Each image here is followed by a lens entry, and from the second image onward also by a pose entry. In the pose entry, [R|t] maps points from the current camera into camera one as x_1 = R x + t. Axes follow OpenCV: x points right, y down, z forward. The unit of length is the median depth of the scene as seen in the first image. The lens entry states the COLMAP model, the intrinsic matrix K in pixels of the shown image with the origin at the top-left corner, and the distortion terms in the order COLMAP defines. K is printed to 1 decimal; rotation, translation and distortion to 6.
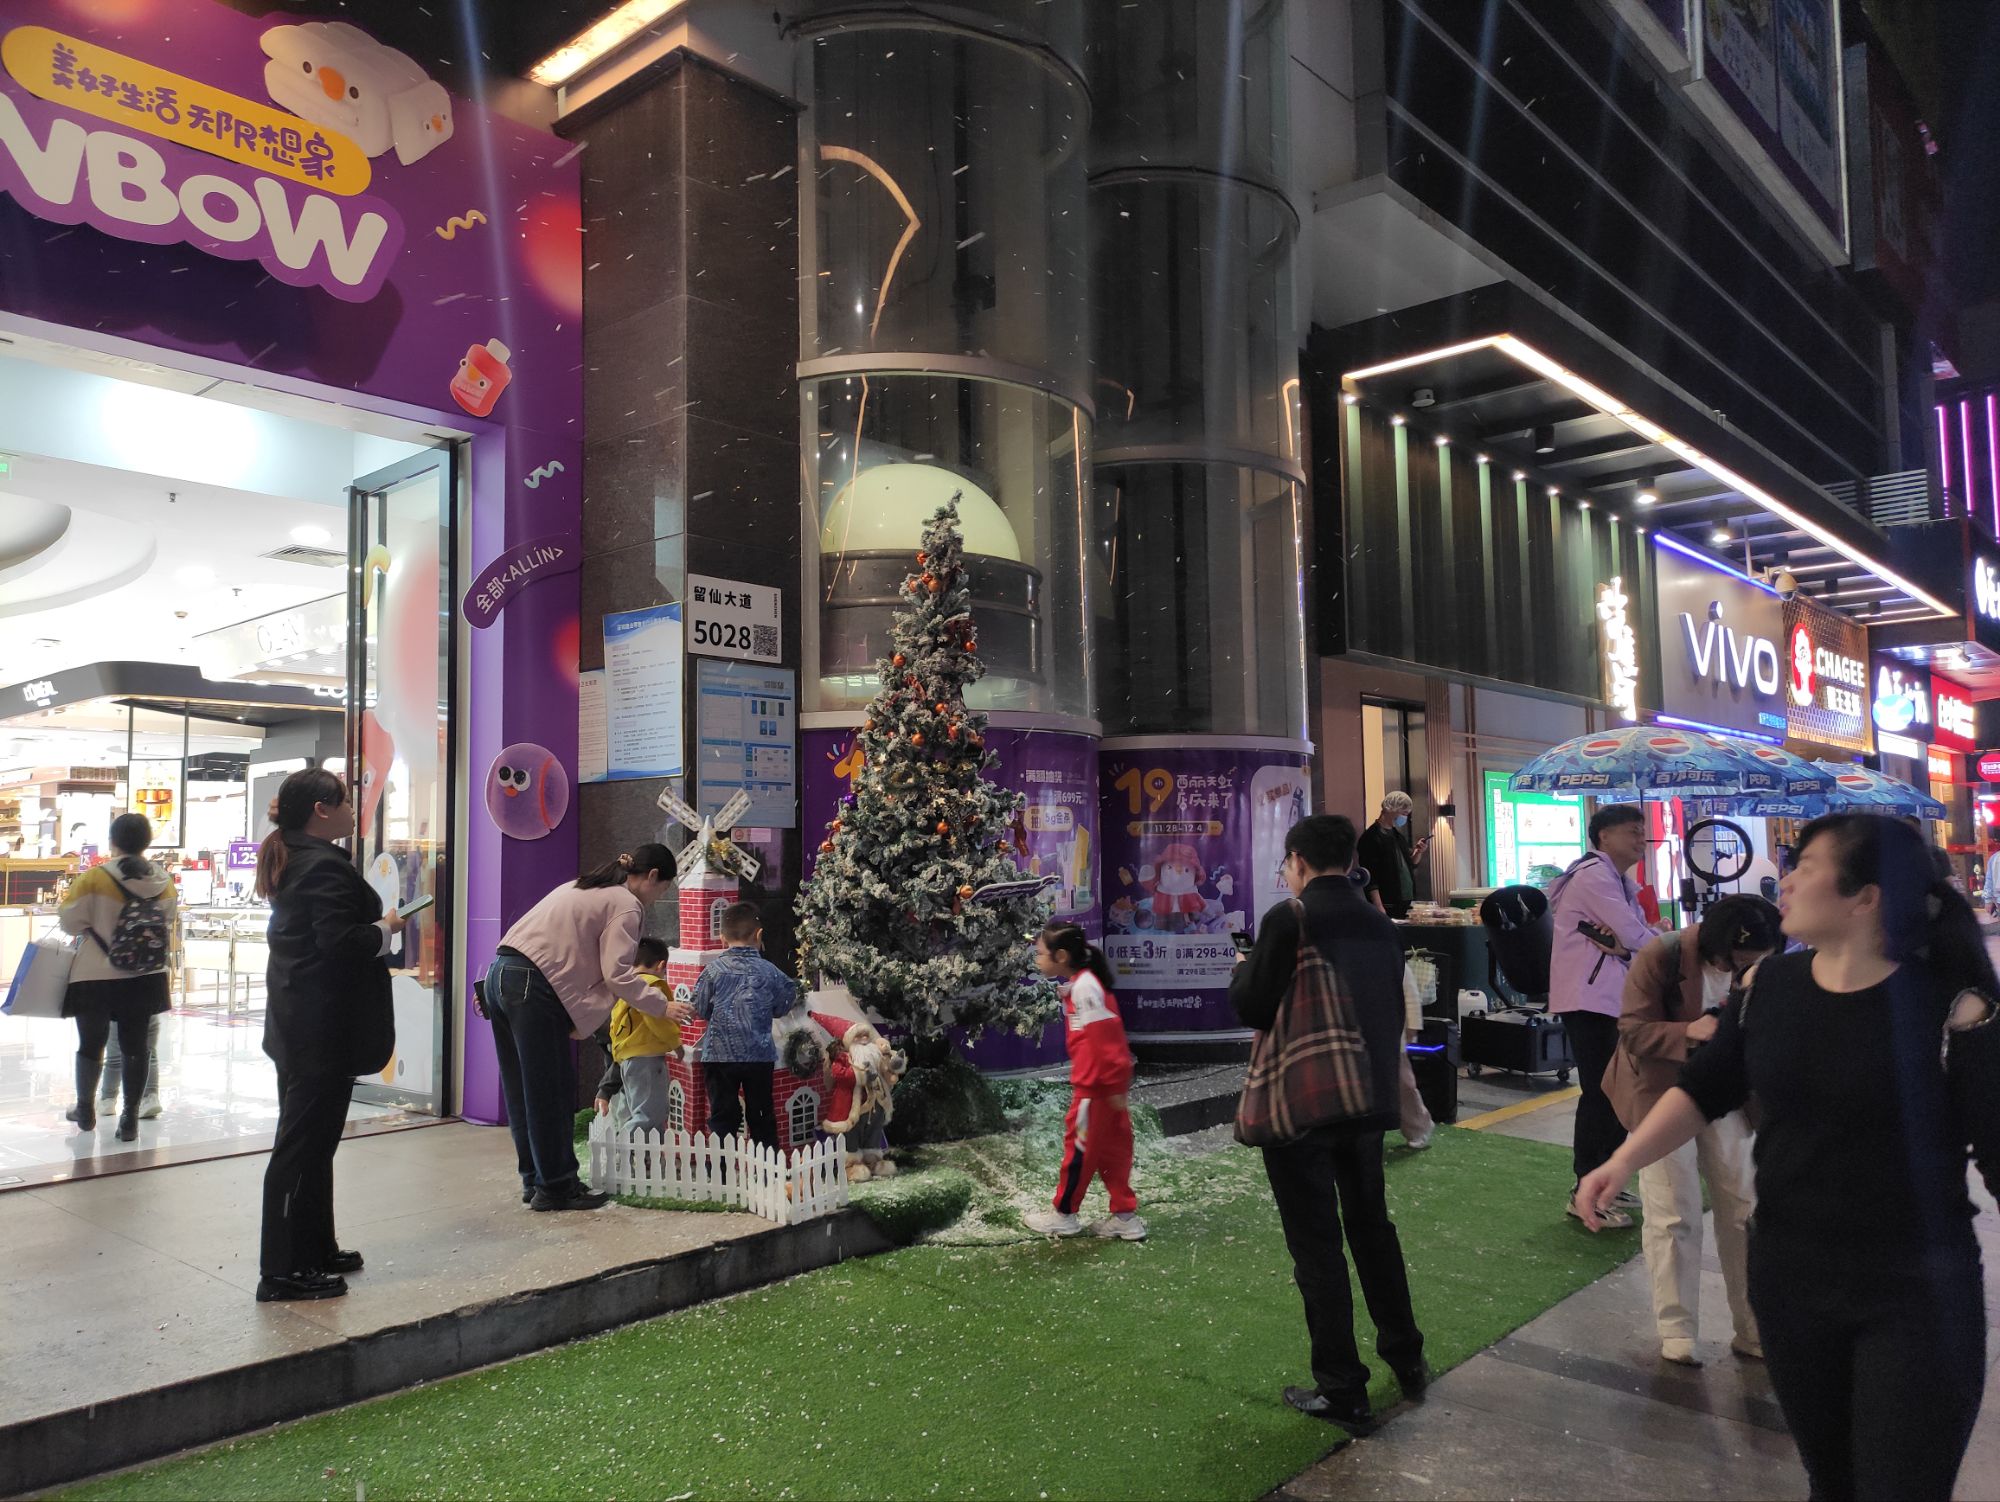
lens RADIAL K [[1458.0, 0, 1000.0], [0, 1458.0, 751.0], [0, 0, 1]] dist [0.066222, -0.074433]
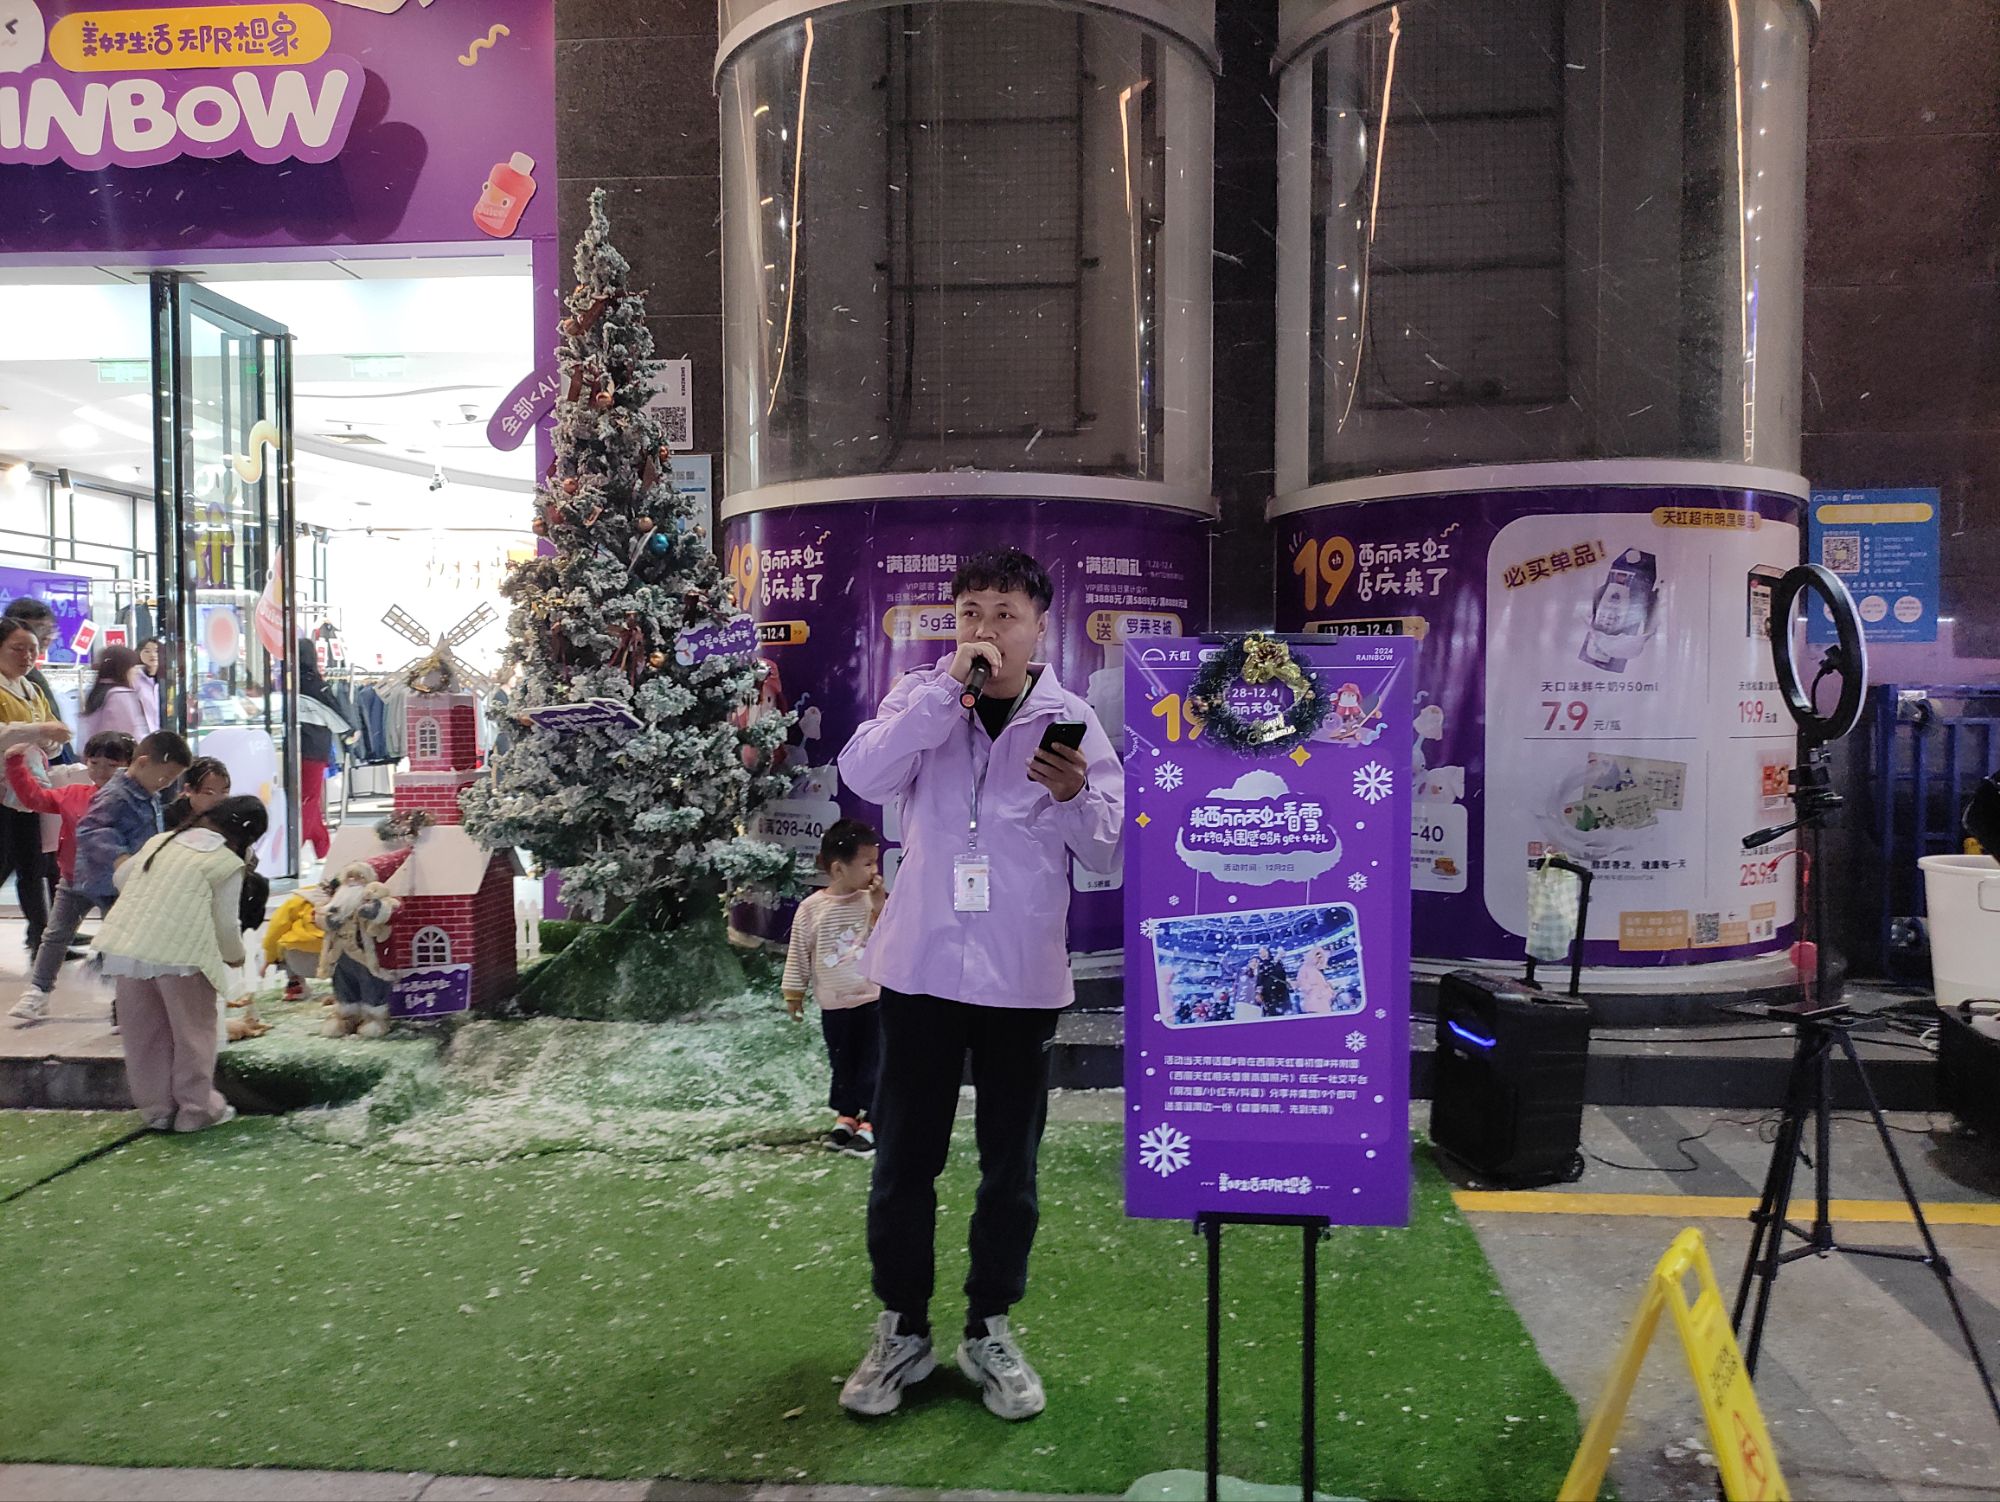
lens RADIAL K [[1474.6, 0, 1011.8], [0, 1474.6, 743.4], [0, 0, 1]] dist [0.067040, -0.051919]
pose [[0.599049, 0.037499, -0.799834, 0.753046], [0.055344, 0.994575, 0.088080, 0.051430], [0.798798, -0.097030, 0.593723, 0.697803]]
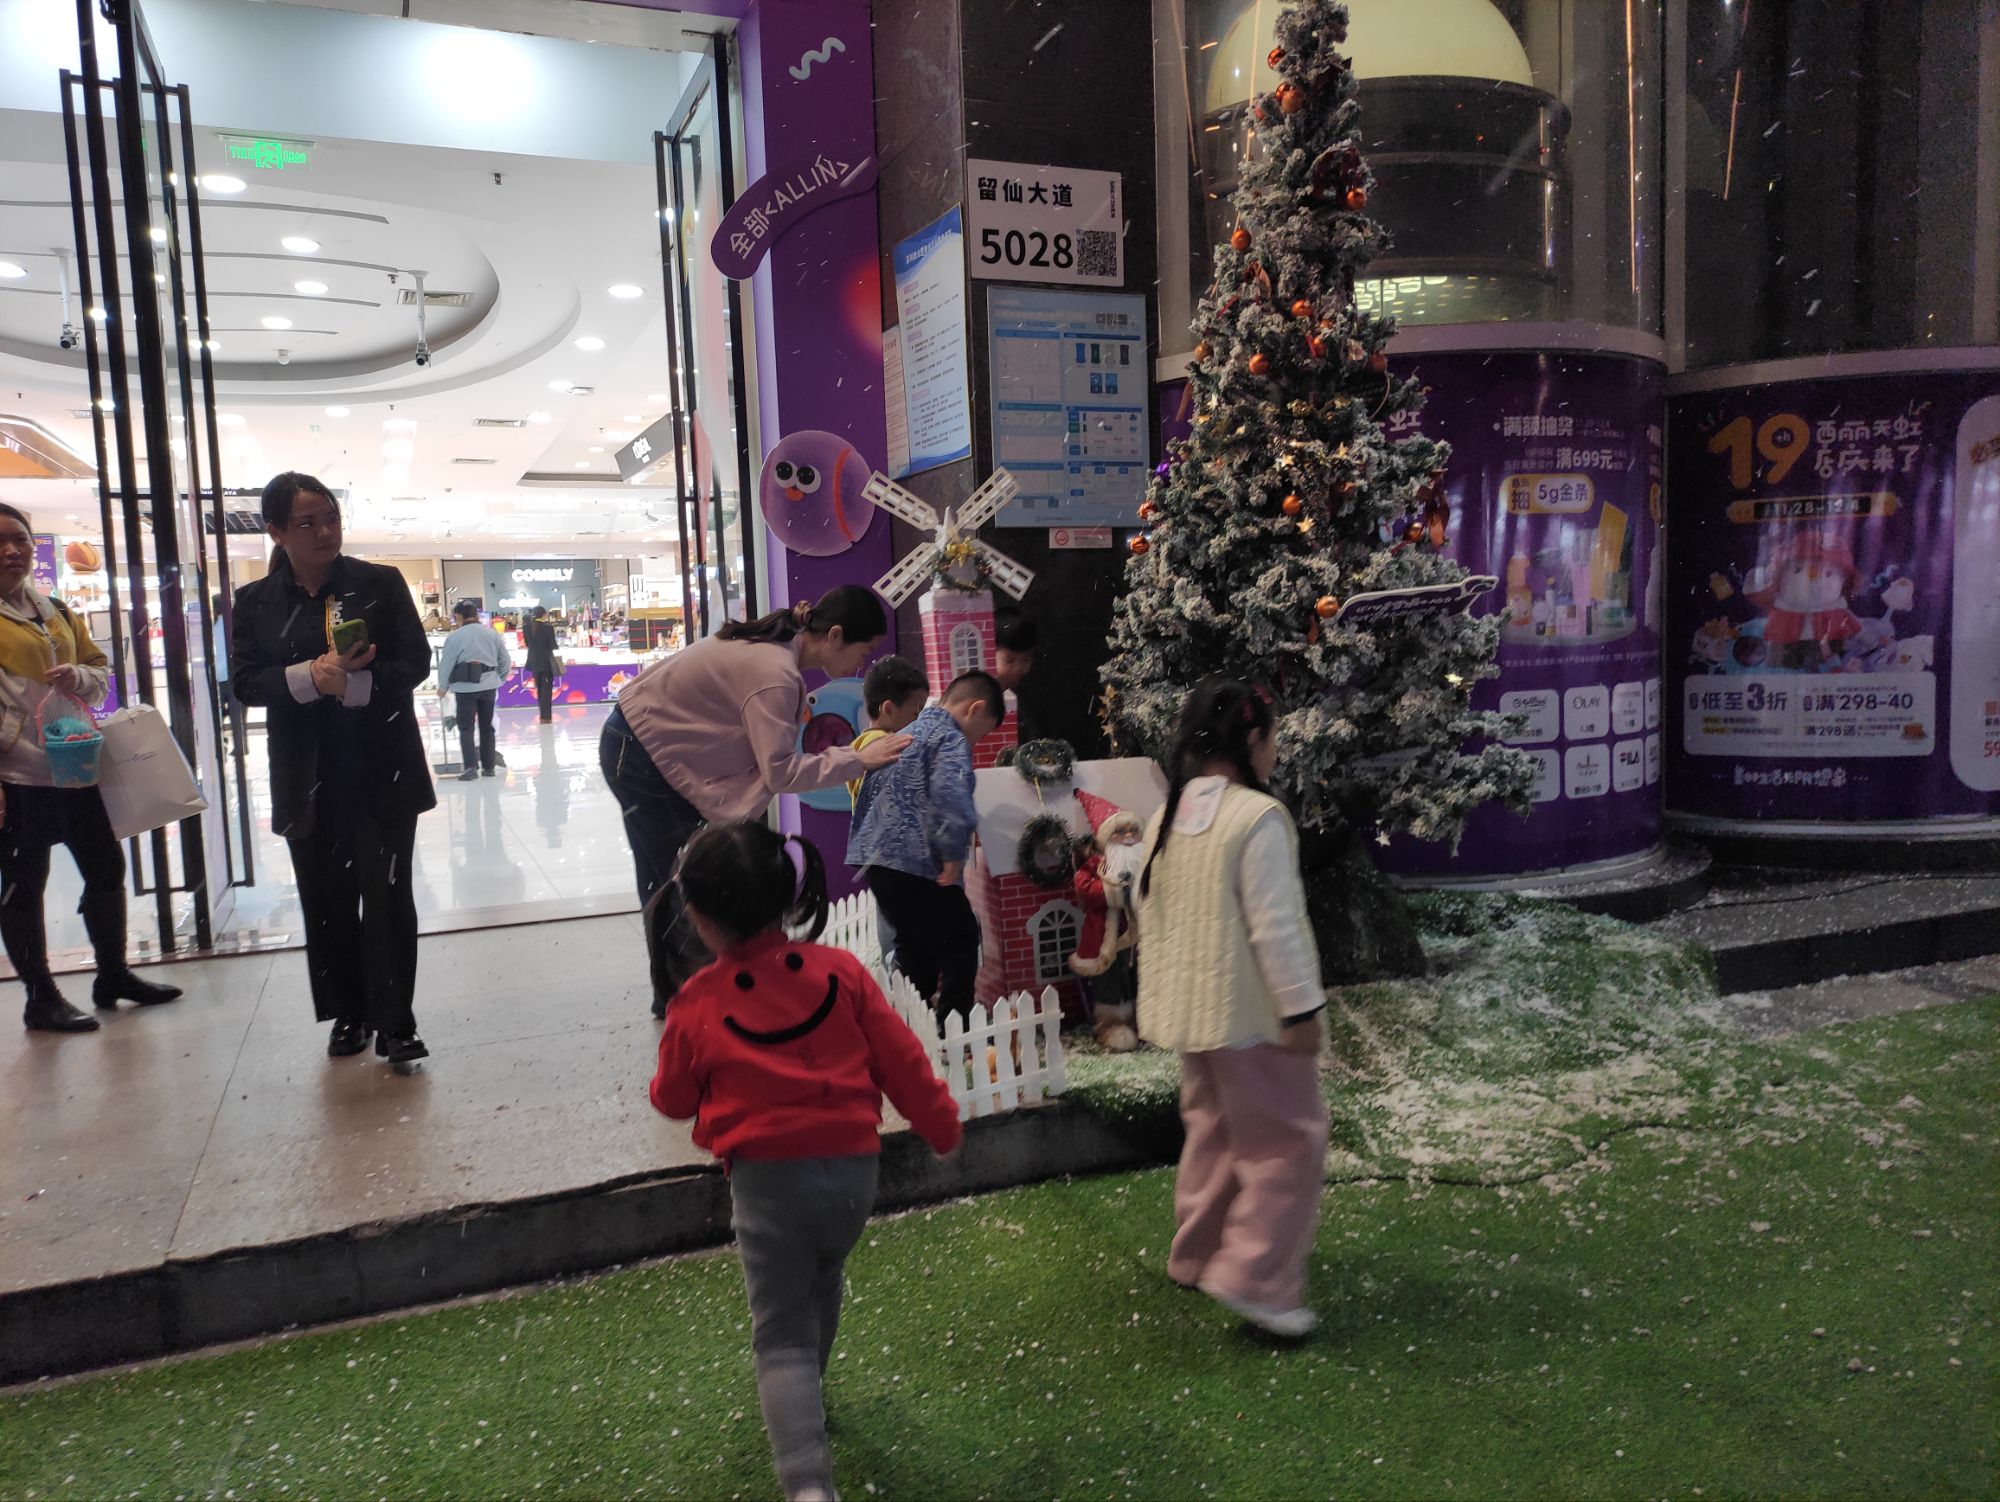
lens RADIAL K [[1458.0, 0, 1000.0], [0, 1458.0, 751.0], [0, 0, 1]] dist [0.066222, -0.074433]
pose [[0.899935, 0.020214, -0.435554, 0.118391], [0.056211, 0.985211, 0.161864, 0.046490], [0.432385, -0.170150, 0.885490, 0.363971]]
